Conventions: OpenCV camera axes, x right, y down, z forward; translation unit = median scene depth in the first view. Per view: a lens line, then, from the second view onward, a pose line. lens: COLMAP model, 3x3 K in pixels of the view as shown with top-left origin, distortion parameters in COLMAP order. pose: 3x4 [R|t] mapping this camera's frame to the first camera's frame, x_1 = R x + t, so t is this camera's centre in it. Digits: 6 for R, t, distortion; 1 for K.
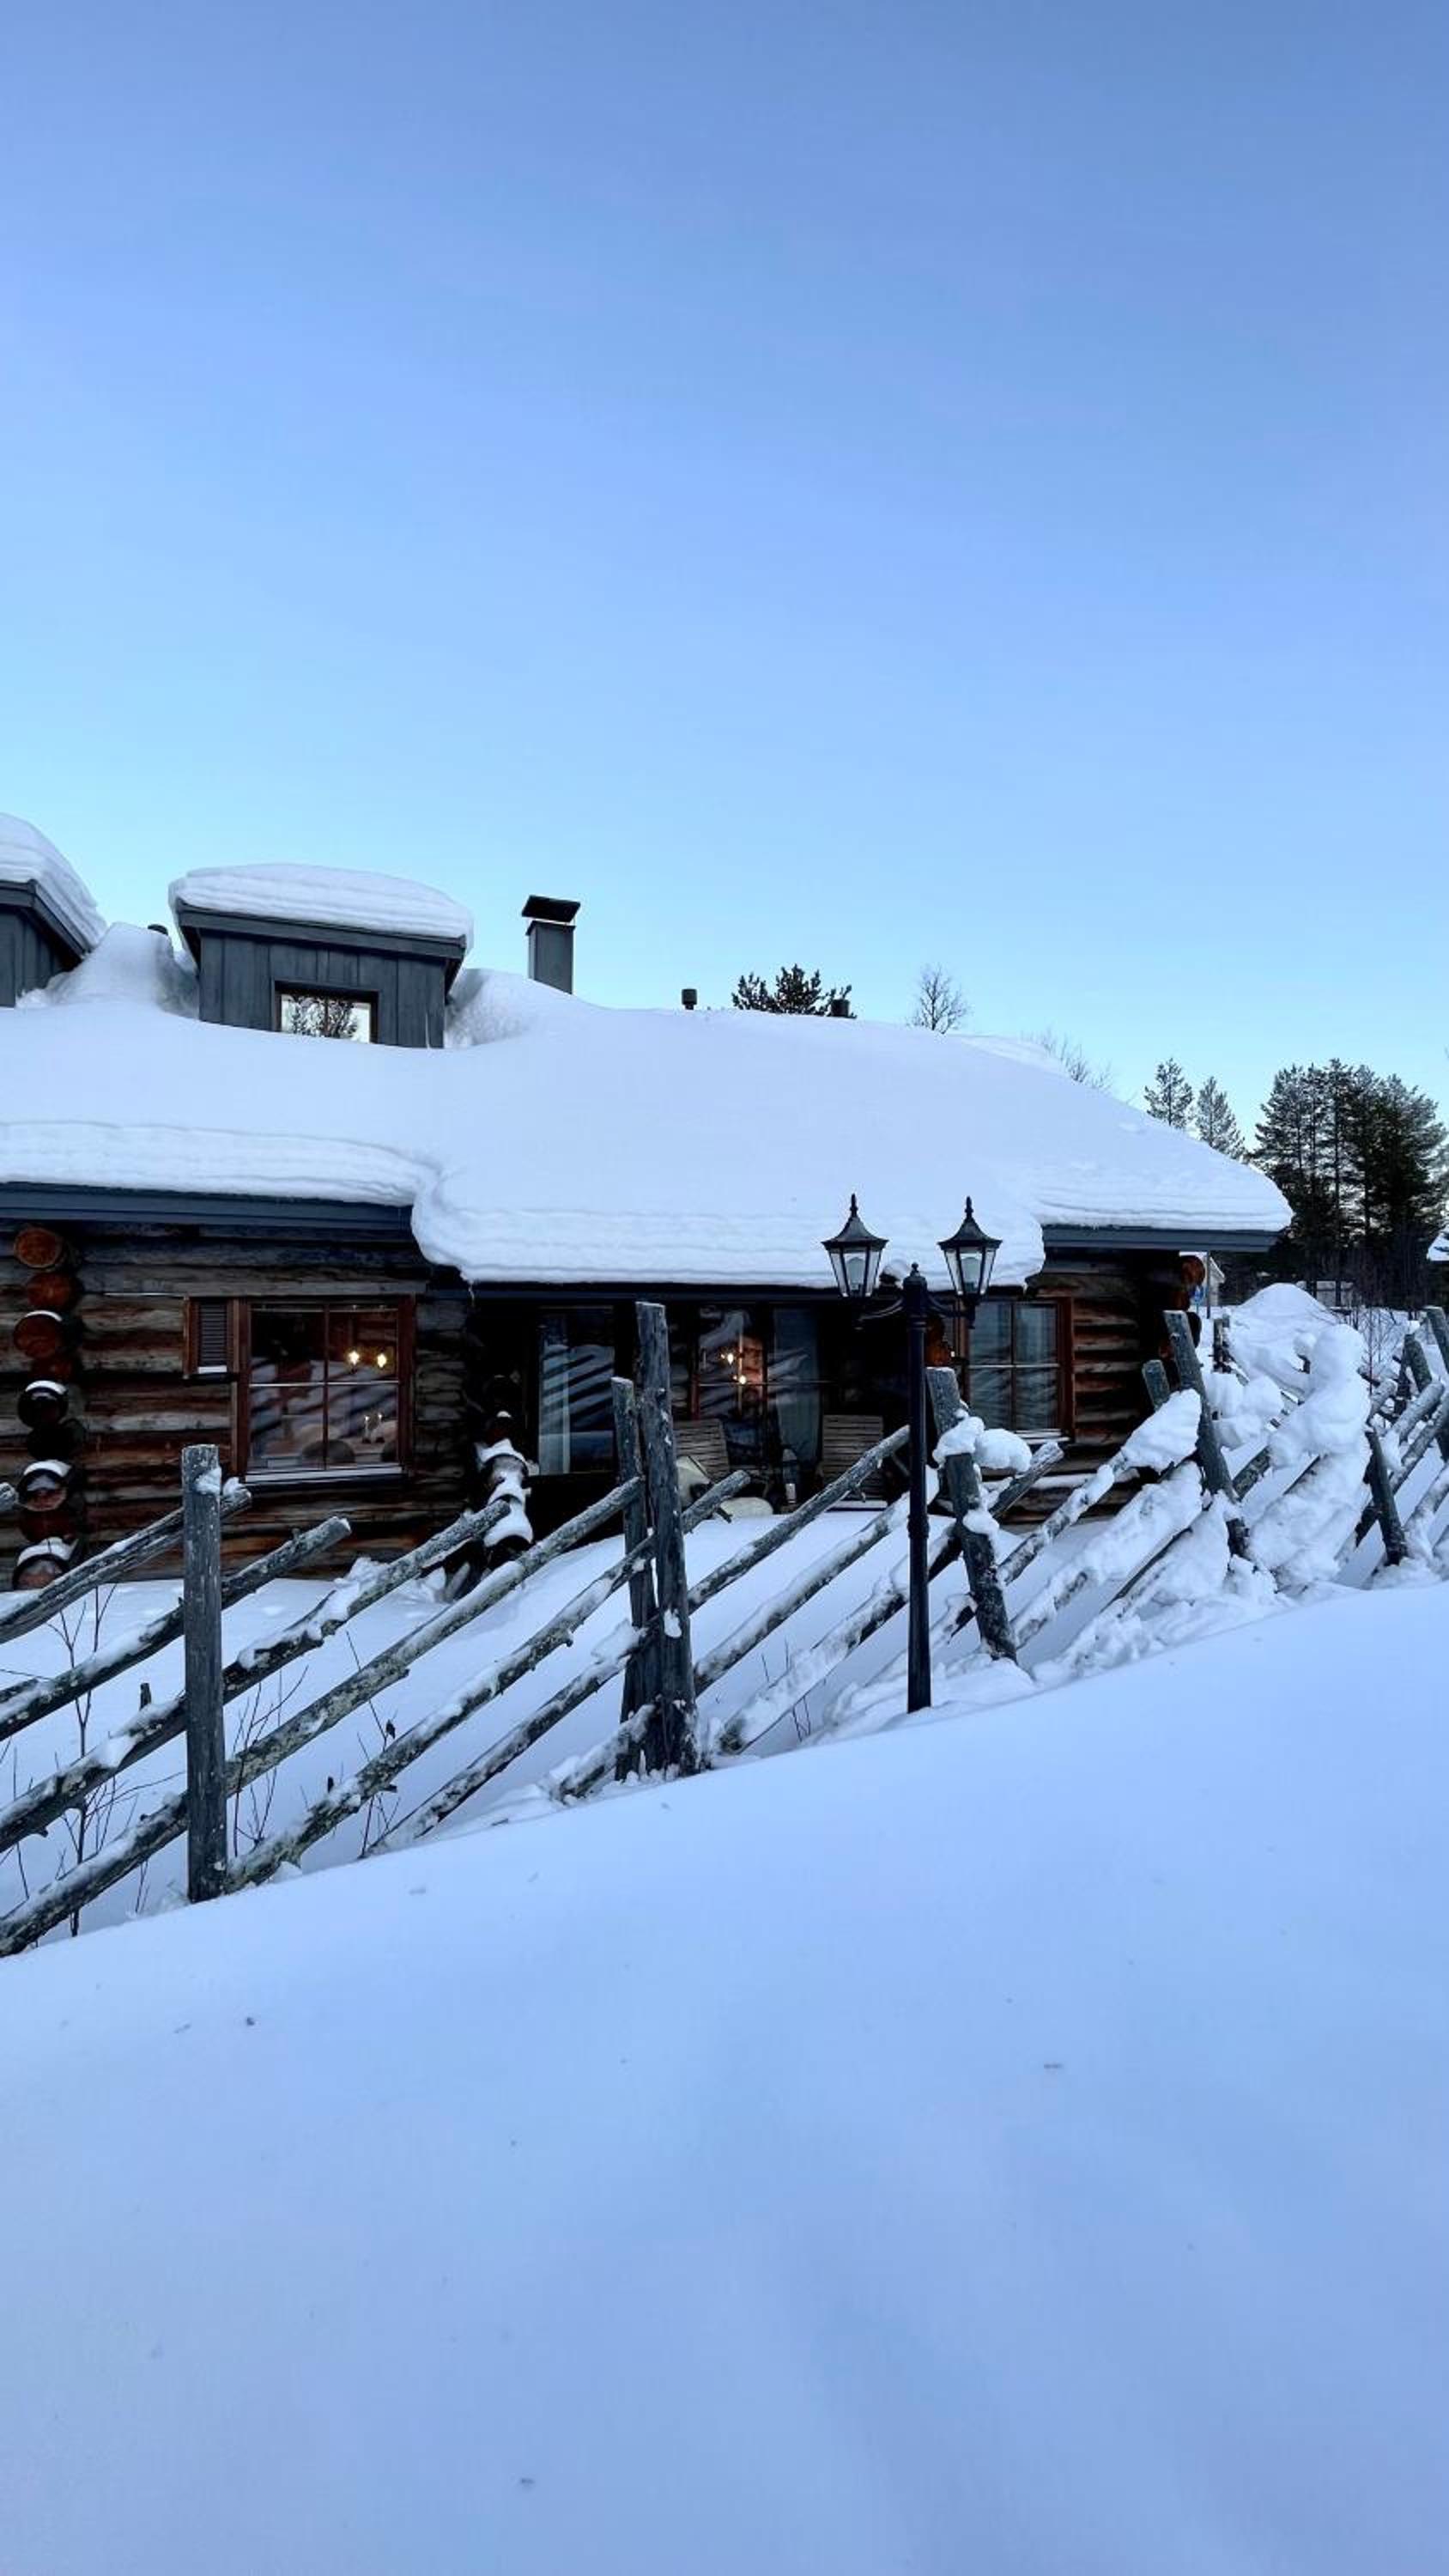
lens RADIAL K [[1040.4, 0, 720.7], [0, 1040.4, 1275.4], [0, 0, 1]] dist [-0.005393, 0.000505]
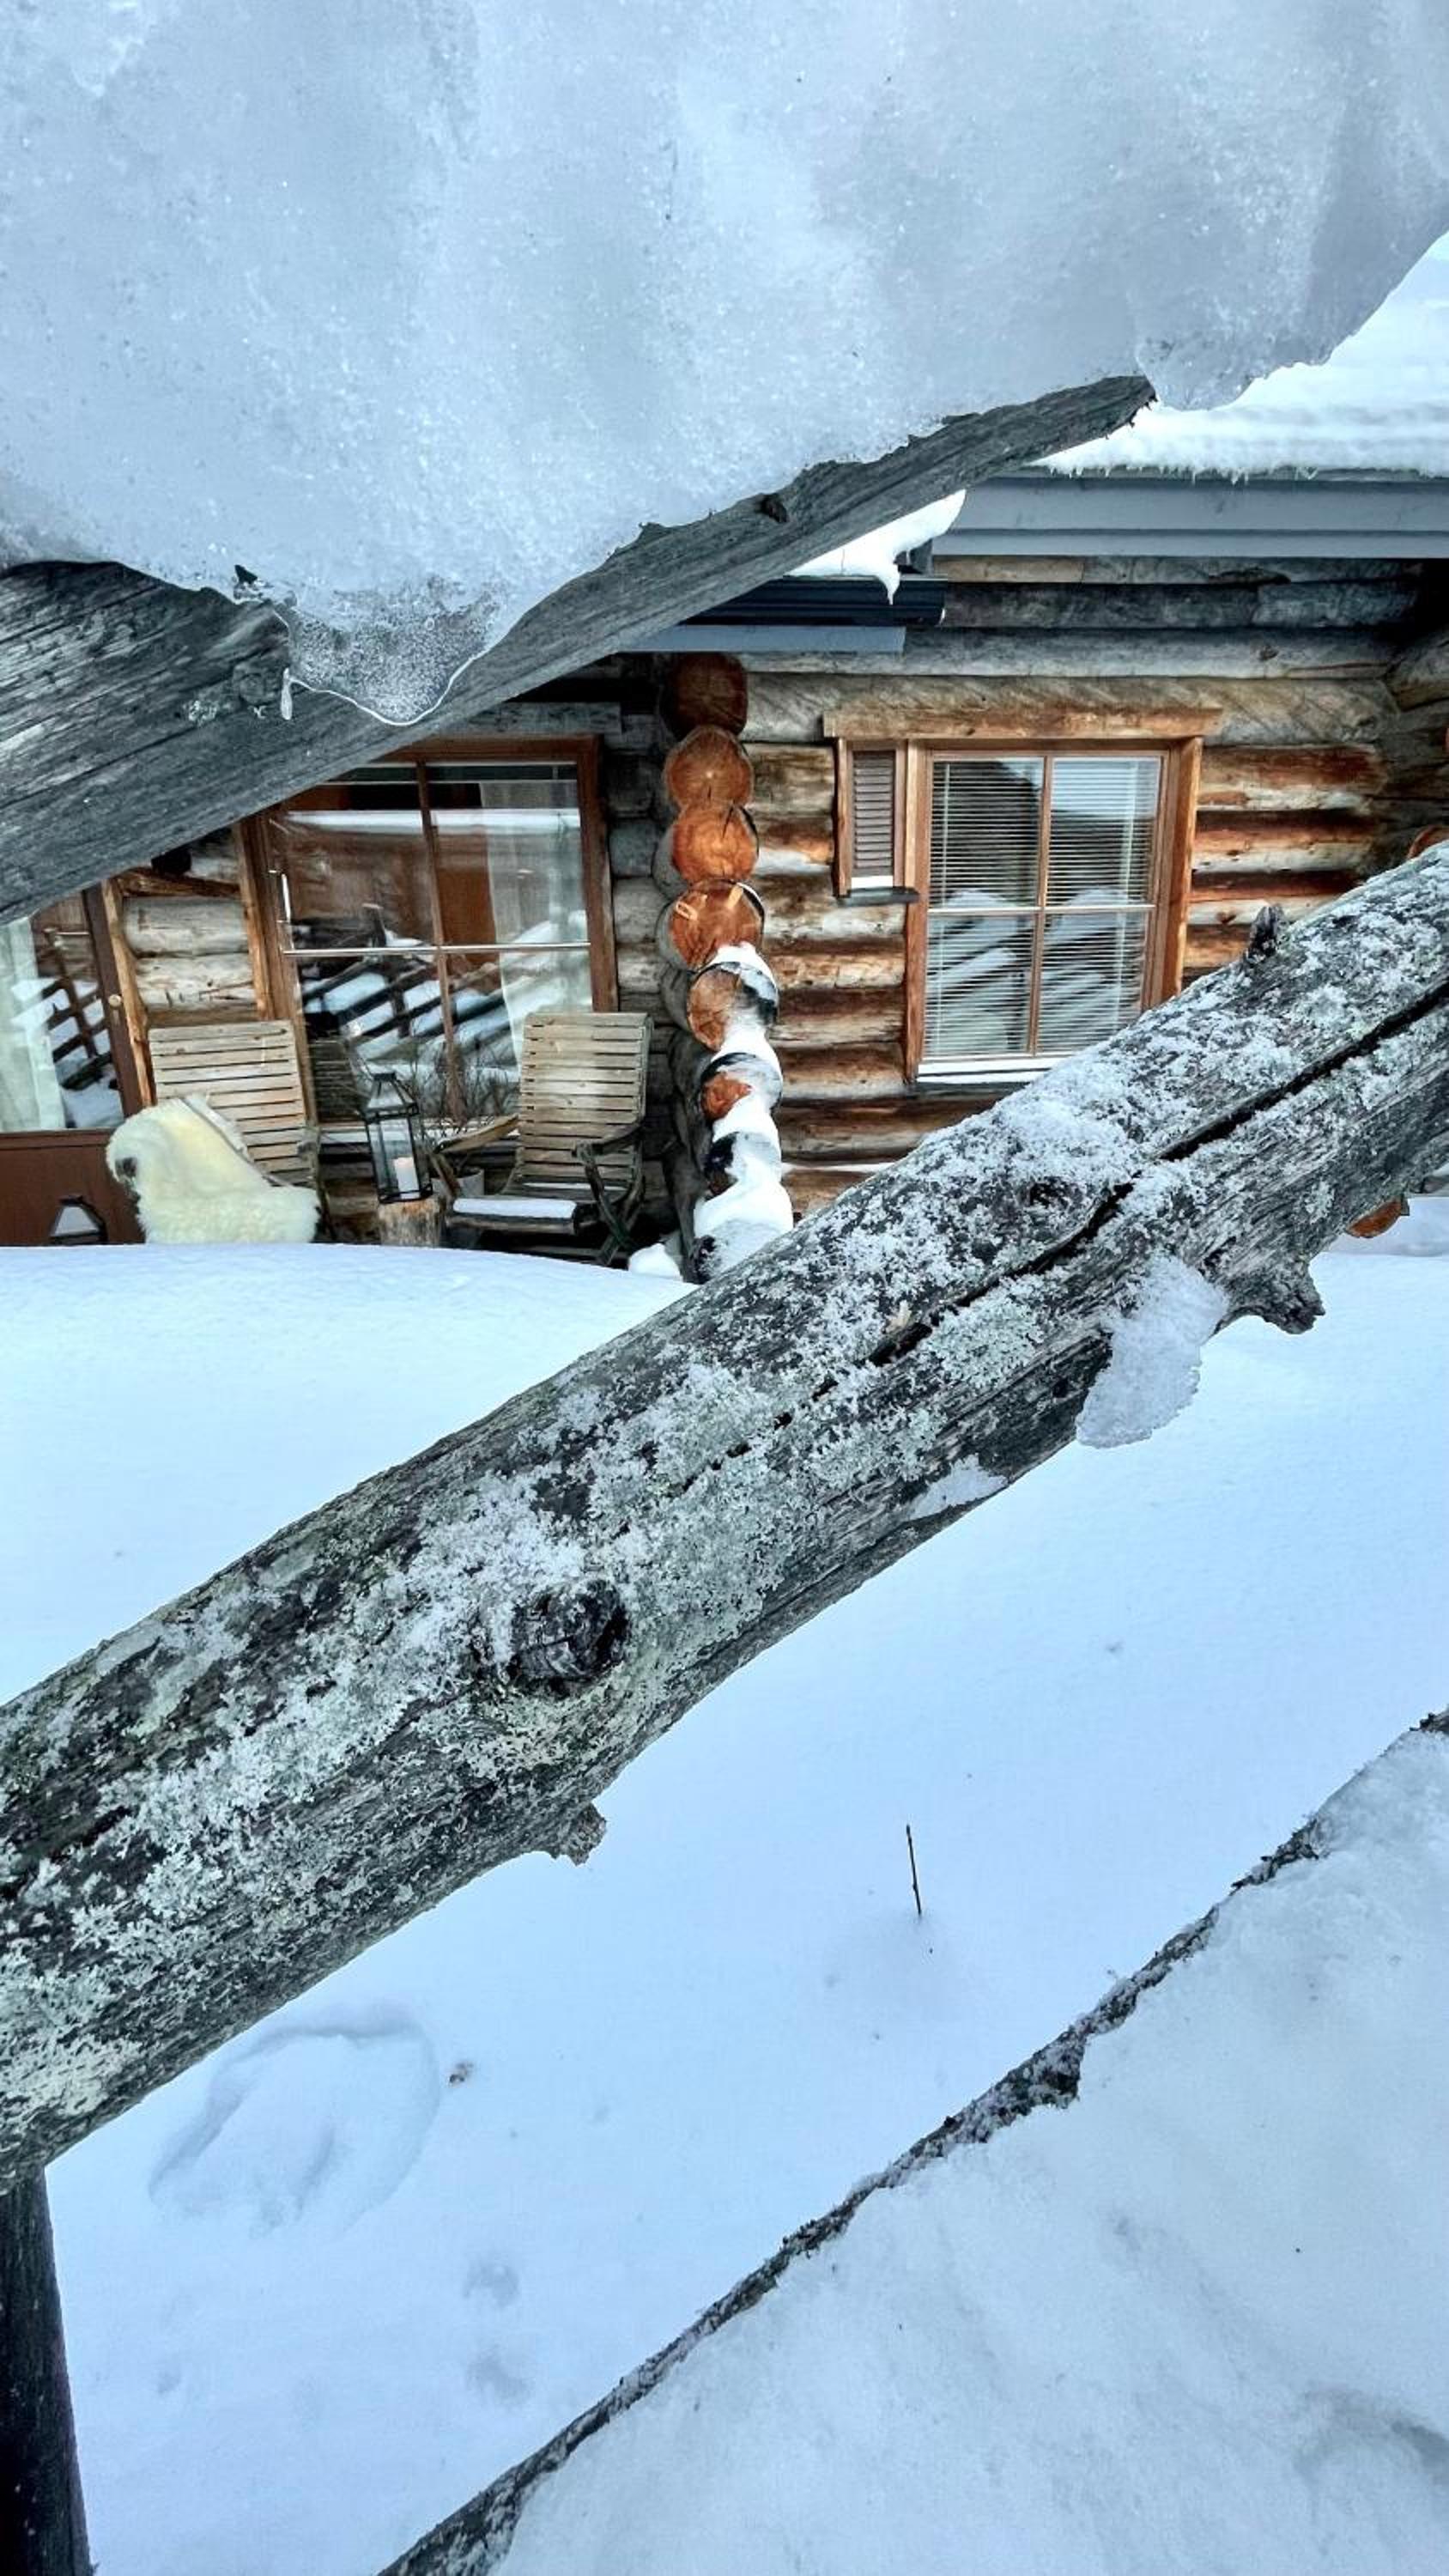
lens RADIAL K [[1040.4, 0, 726.0], [0, 1040.4, 1285.1], [0, 0, 1]] dist [-0.005393, 0.000505]
pose [[0.969904, 0.045583, -0.239181, 0.360235], [0.035137, 0.945835, 0.322740, 0.124145], [0.240938, -0.321431, 0.915768, 0.672057]]
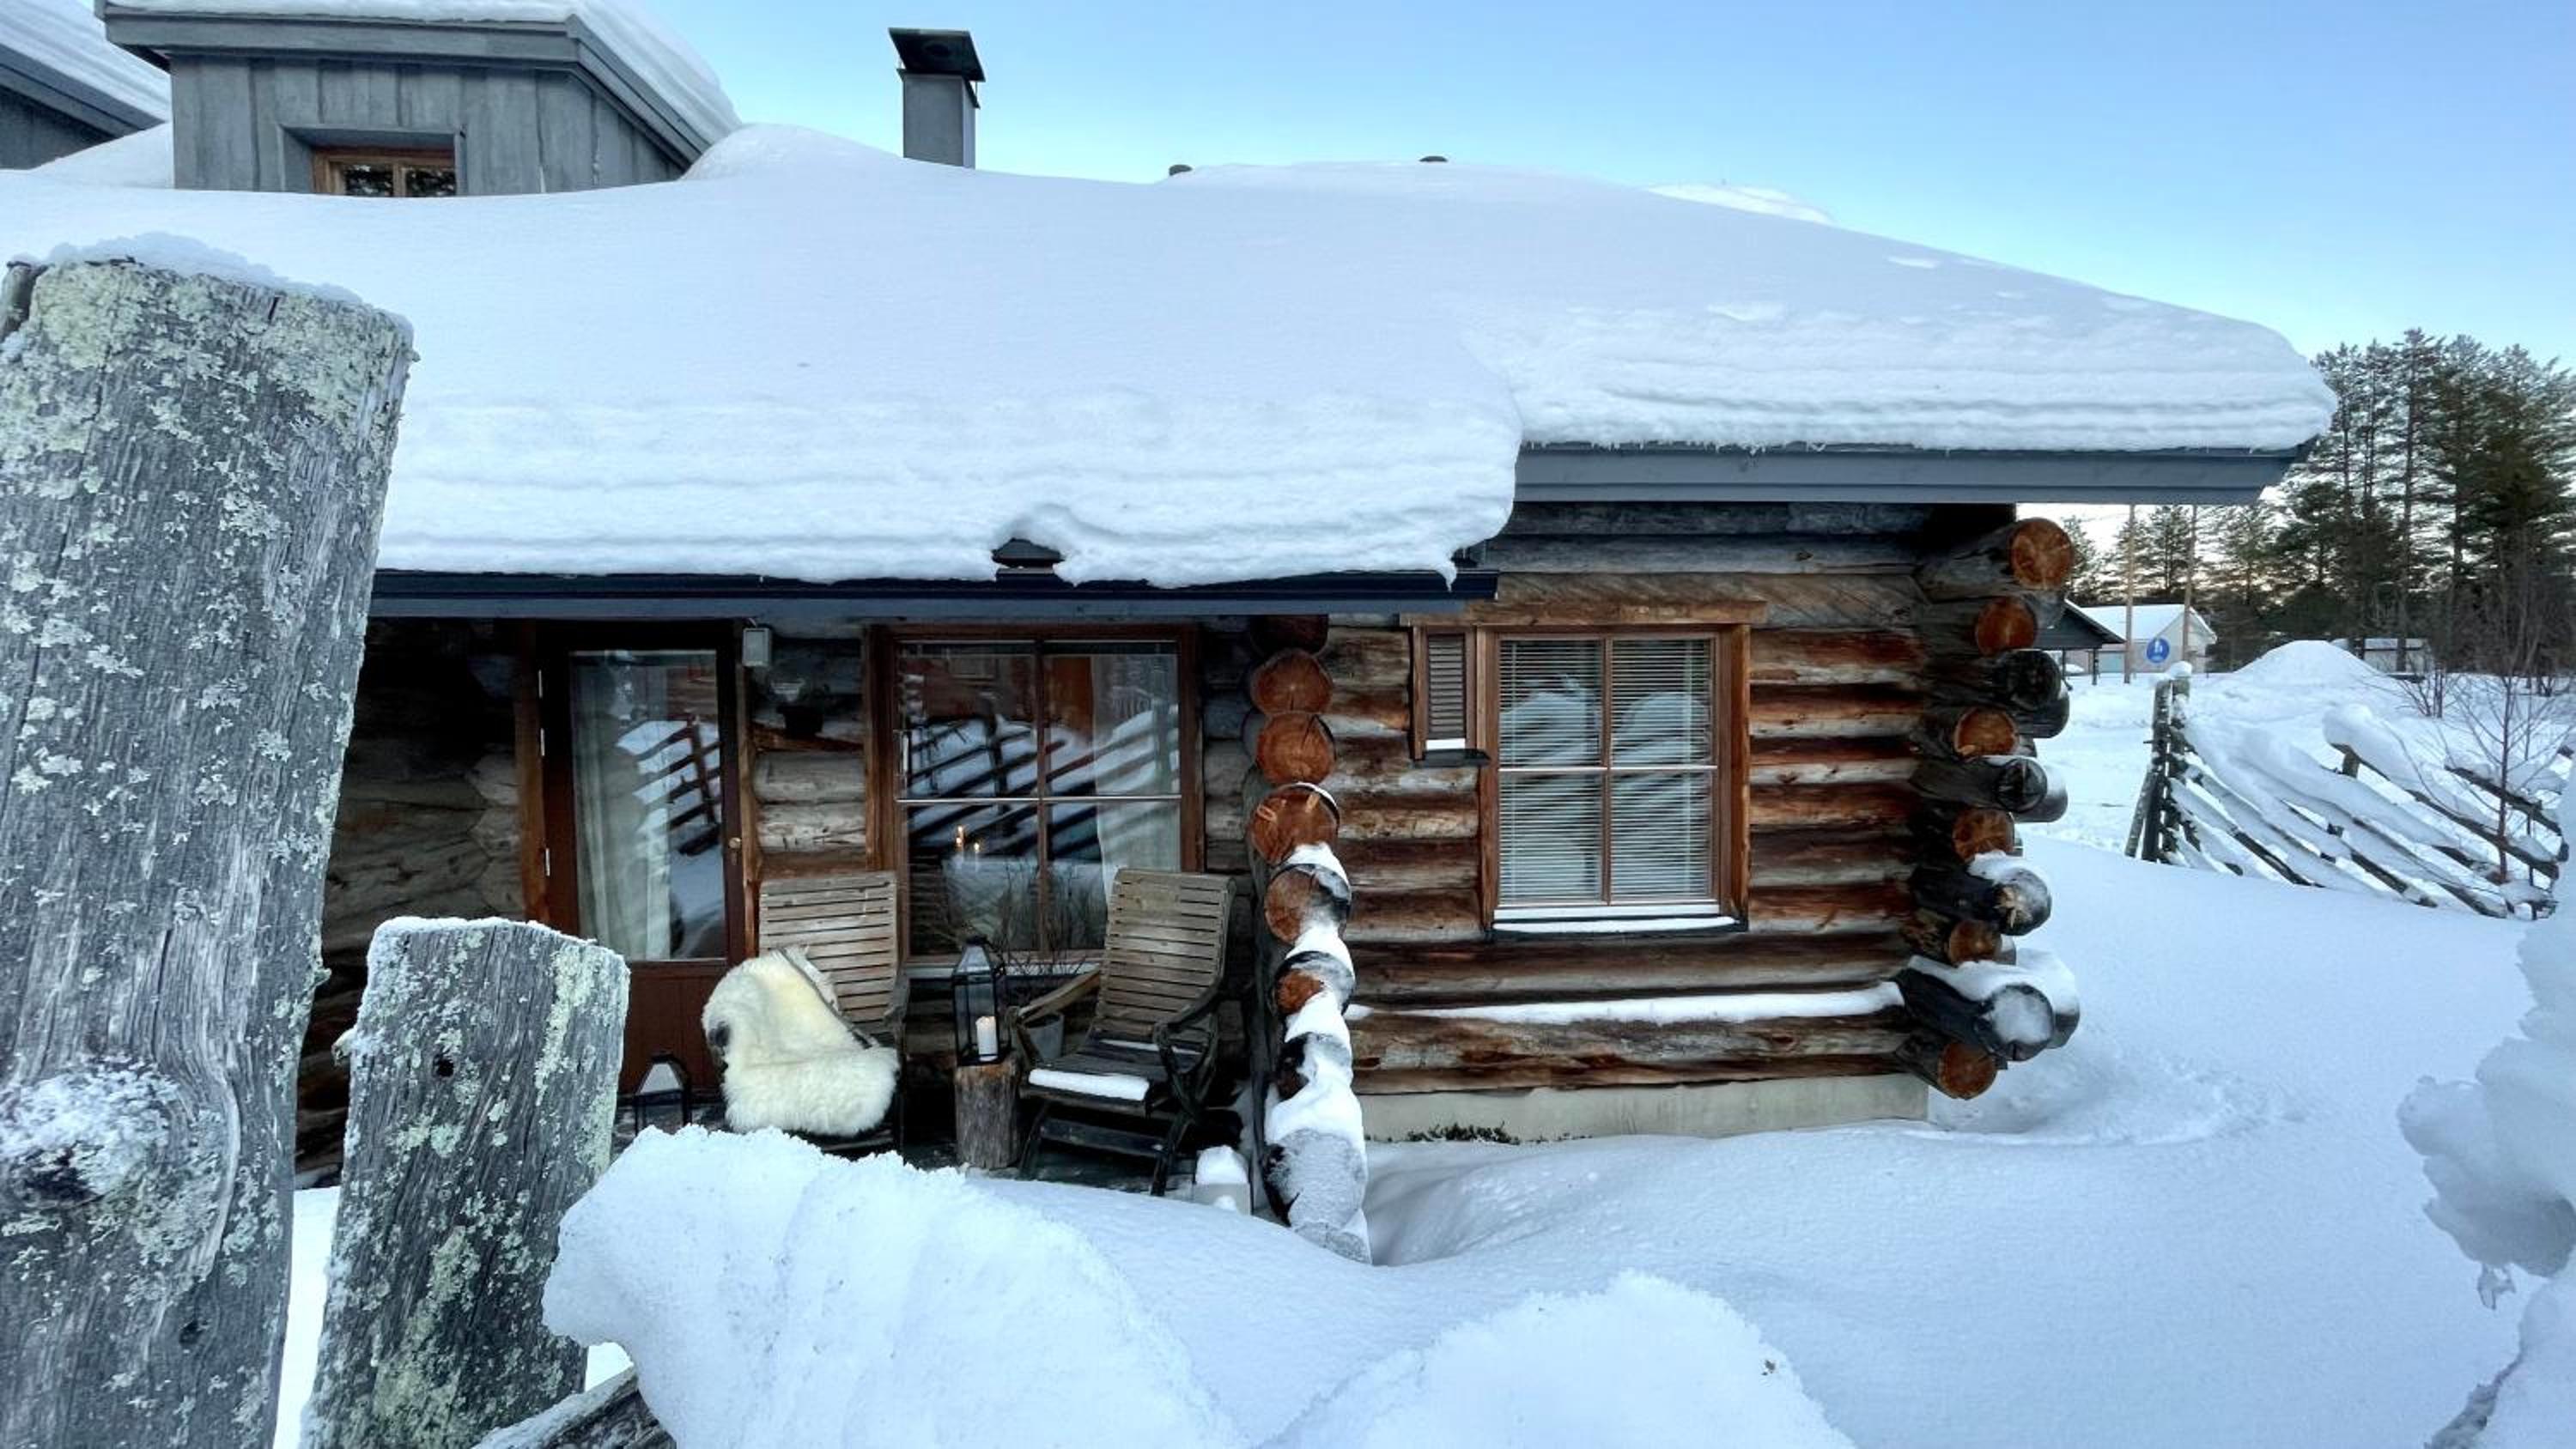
lens RADIAL K [[1040.4, 0, 1281.9], [0, 1040.4, 727.3], [0, 0, 1]] dist [-0.005393, 0.000505]
pose [[0.959668, 0.002937, -0.281119, 0.370970], [0.017280, 0.997439, 0.069409, 0.043215], [0.280603, -0.071468, 0.957160, 0.673587]]
